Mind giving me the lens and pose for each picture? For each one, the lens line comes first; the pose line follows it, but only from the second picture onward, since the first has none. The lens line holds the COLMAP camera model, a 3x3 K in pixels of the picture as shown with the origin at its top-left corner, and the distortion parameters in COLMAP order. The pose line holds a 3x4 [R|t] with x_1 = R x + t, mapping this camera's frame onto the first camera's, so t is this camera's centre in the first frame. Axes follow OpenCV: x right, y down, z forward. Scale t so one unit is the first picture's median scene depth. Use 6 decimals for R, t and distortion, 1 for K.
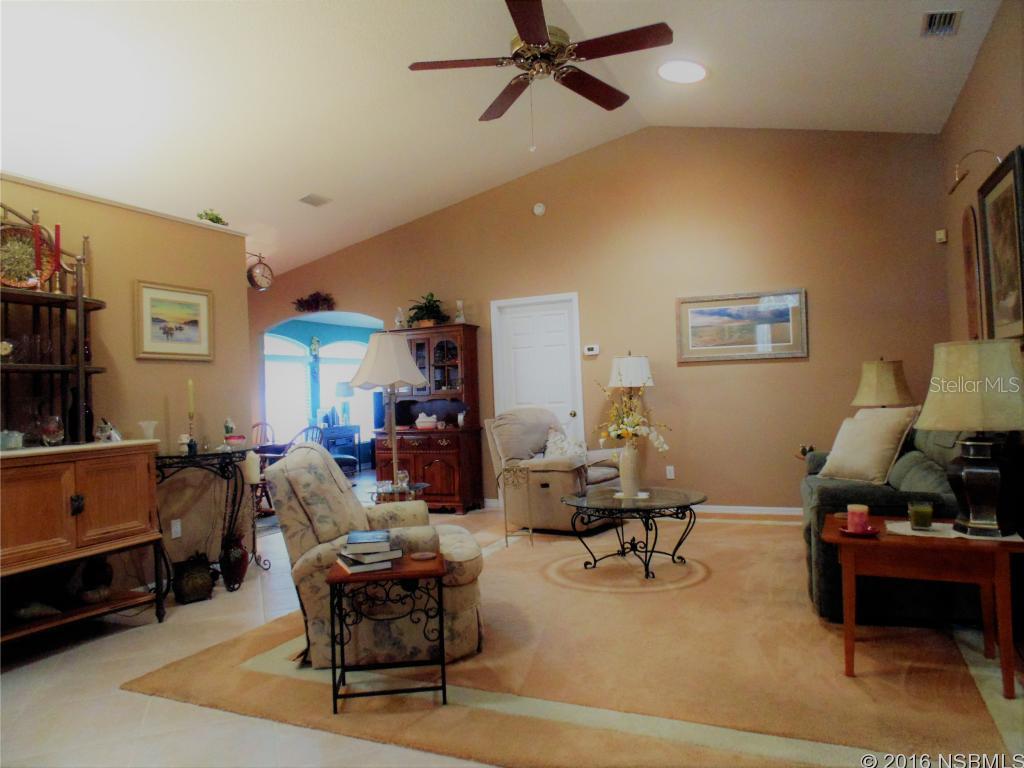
lens RADIAL K [[675.2, 0, 514.6], [0, 675.2, 380.0], [0, 0, 1]] dist [-0.008592, -0.004990]
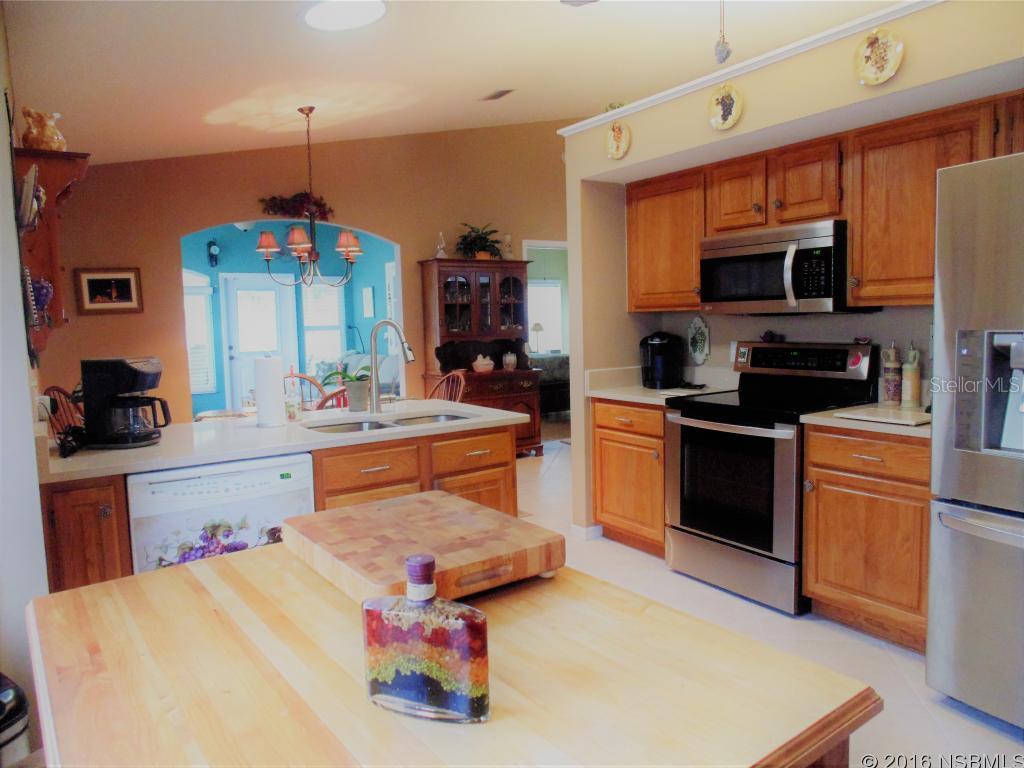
lens RADIAL K [[675.2, 0, 514.6], [0, 675.2, 380.0], [0, 0, 1]] dist [-0.008592, -0.004990]
pose [[0.524018, -0.051052, 0.850176, -0.584467], [-0.015105, 0.997488, 0.069207, 0.012753], [-0.851573, -0.049107, 0.521930, 0.318266]]
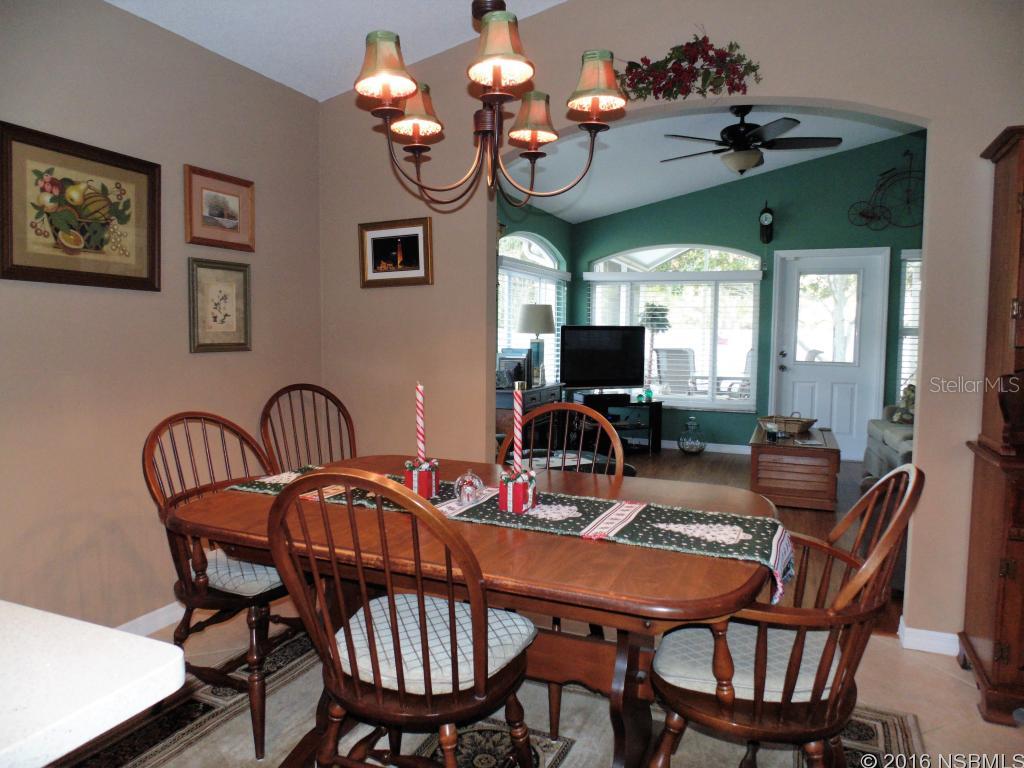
lens RADIAL K [[675.2, 0, 514.6], [0, 675.2, 380.0], [0, 0, 1]] dist [-0.008592, -0.004990]
pose [[0.998845, 0.043827, 0.019699, -0.287009], [-0.045409, 0.995021, 0.088716, 0.016665], [-0.015713, -0.089508, 0.995862, 0.466725]]
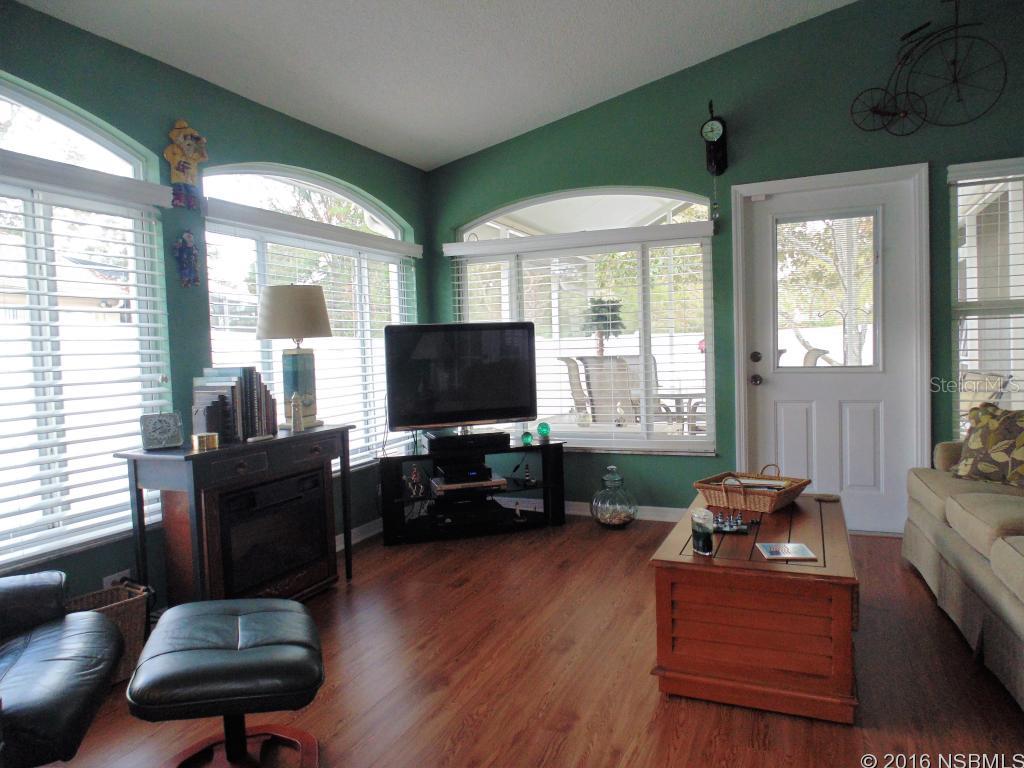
lens RADIAL K [[675.2, 0, 514.6], [0, 675.2, 380.0], [0, 0, 1]] dist [-0.008592, -0.004990]
pose [[0.999996, 0.001976, -0.002092, -0.156962], [-0.001835, 0.997866, 0.065275, 0.025894], [0.002216, -0.065271, 0.997865, 0.717844]]
